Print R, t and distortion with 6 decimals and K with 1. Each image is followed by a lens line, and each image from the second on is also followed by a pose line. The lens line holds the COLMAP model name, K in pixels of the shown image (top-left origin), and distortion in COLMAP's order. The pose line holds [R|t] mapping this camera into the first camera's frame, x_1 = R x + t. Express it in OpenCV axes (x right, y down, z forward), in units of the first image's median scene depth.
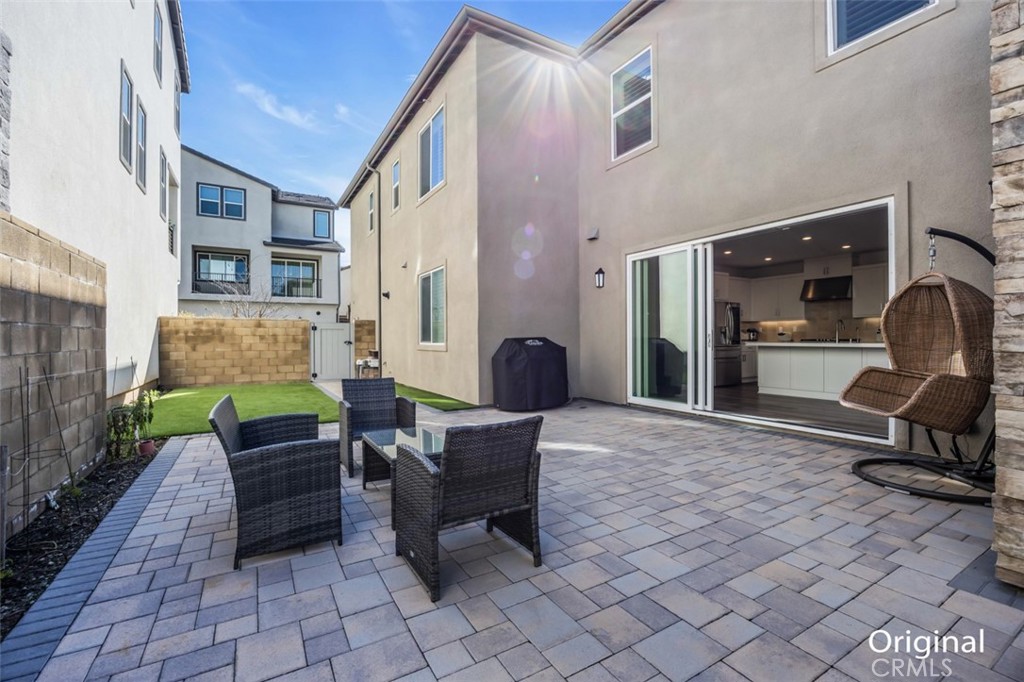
lens RADIAL K [[446.2, 0, 514.0], [0, 446.2, 340.4], [0, 0, 1]] dist [-0.015610, -0.000093]
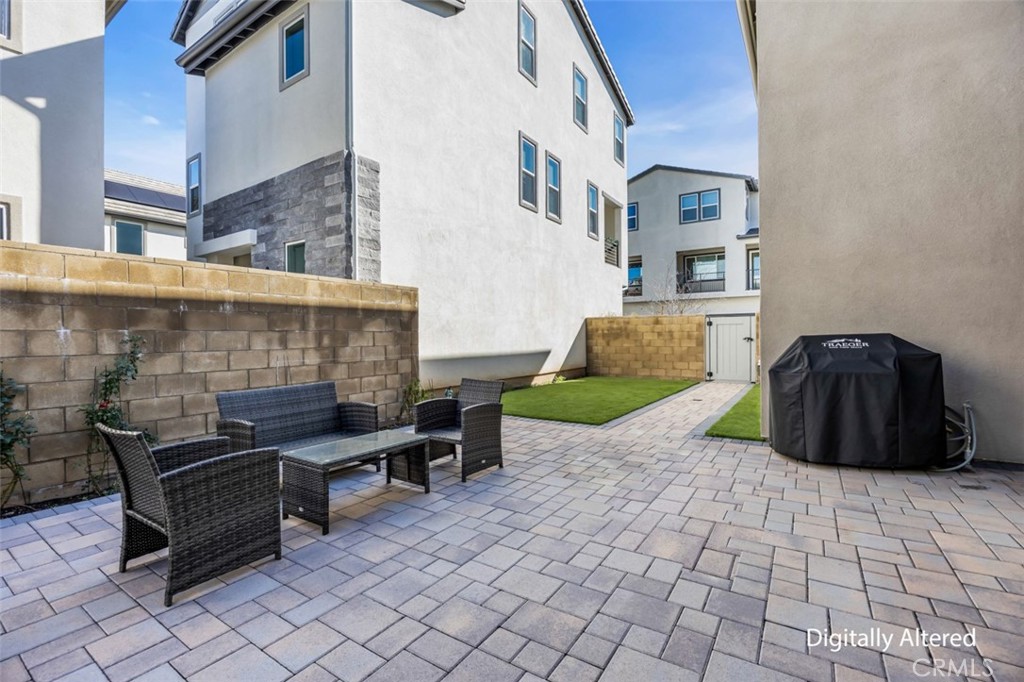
lens RADIAL K [[446.2, 0, 515.3], [0, 446.2, 340.4], [0, 0, 1]] dist [-0.015610, -0.000093]
pose [[0.443946, 0.008329, -0.896015, 0.322052], [0.003104, 0.999937, 0.010833, -0.005960], [0.896048, -0.007590, 0.443892, 0.353340]]
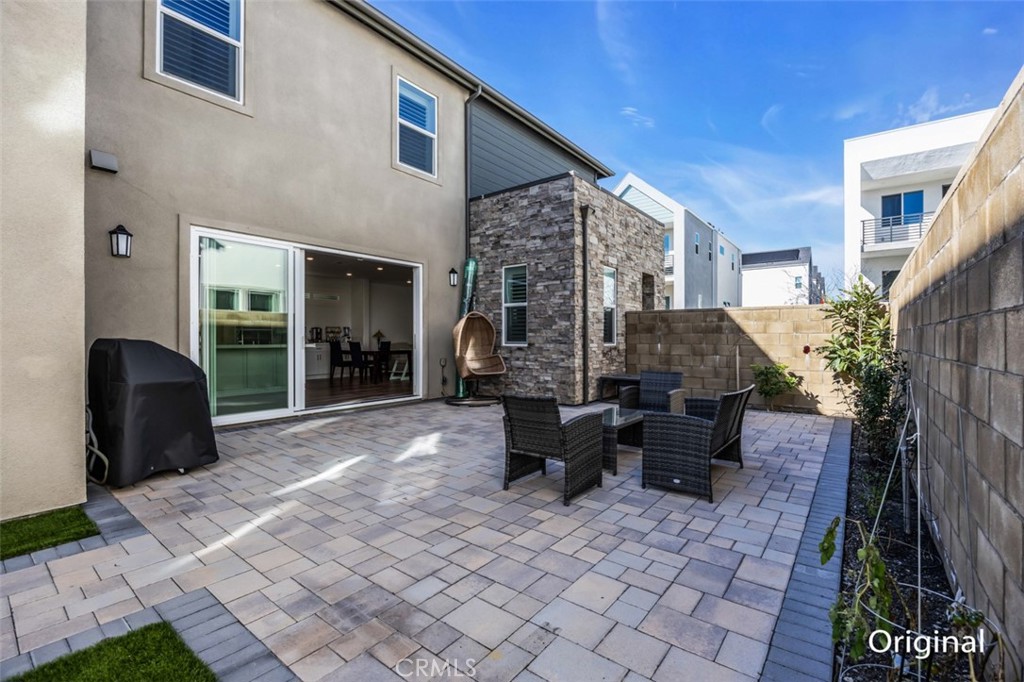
lens RADIAL K [[446.2, 0, 516.8], [0, 446.2, 340.2], [0, 0, 1]] dist [-0.015610, -0.000093]
pose [[-0.373719, 0.001269, 0.927541, -0.559739], [0.006009, 0.999981, 0.001053, -0.002846], [-0.927523, 0.005967, -0.373719, 0.719733]]
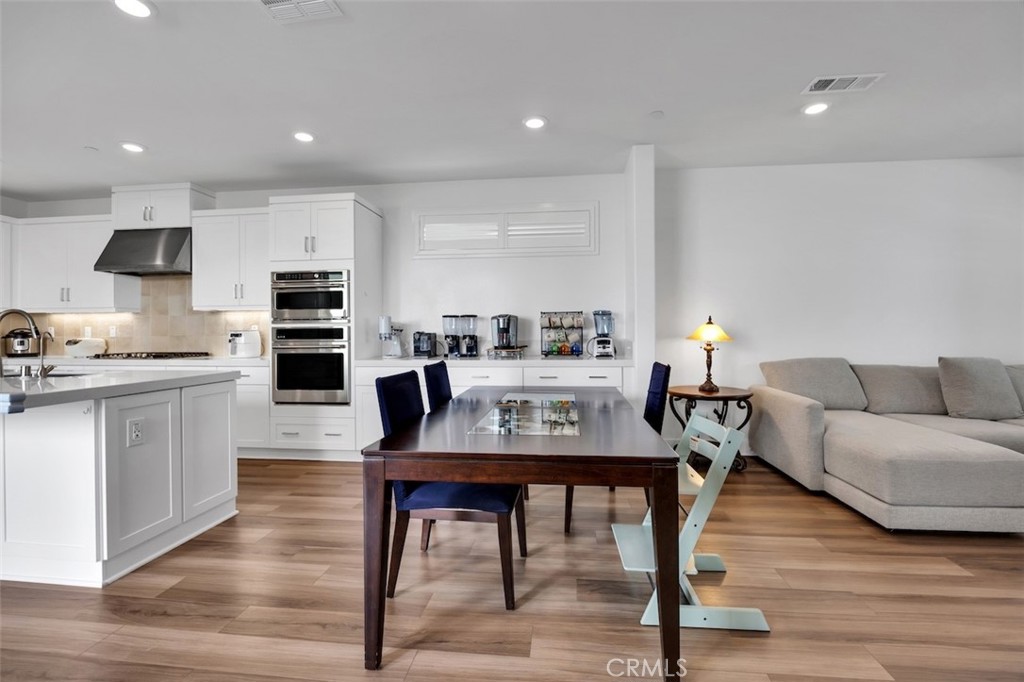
lens RADIAL K [[442.7, 0, 514.5], [0, 442.7, 339.1], [0, 0, 1]] dist [-0.004037, -0.001354]
pose [[0.600615, -0.002171, 0.799535, 0.660064], [0.004403, 0.999990, -0.000592, -0.019509], [-0.799526, 0.003877, 0.600619, 0.454969]]
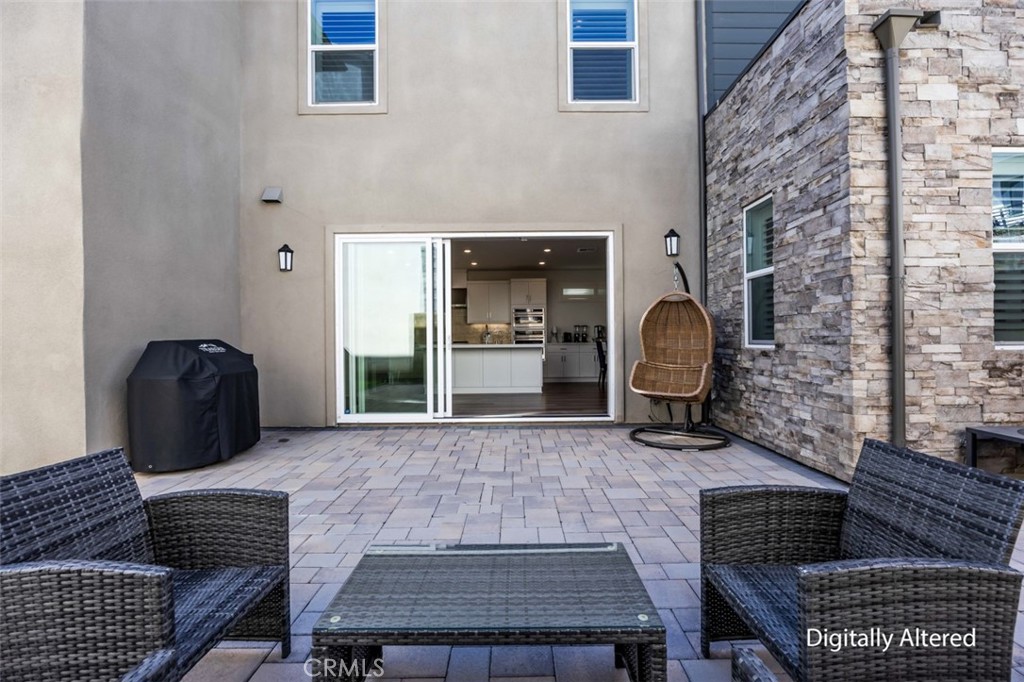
lens RADIAL K [[446.2, 0, 513.4], [0, 446.2, 340.9], [0, 0, 1]] dist [-0.015610, -0.000093]
pose [[0.509597, -0.002238, 0.860410, -0.238402], [0.010135, 0.999943, -0.003402, 0.001085], [-0.860353, 0.010454, 0.509591, 0.311613]]
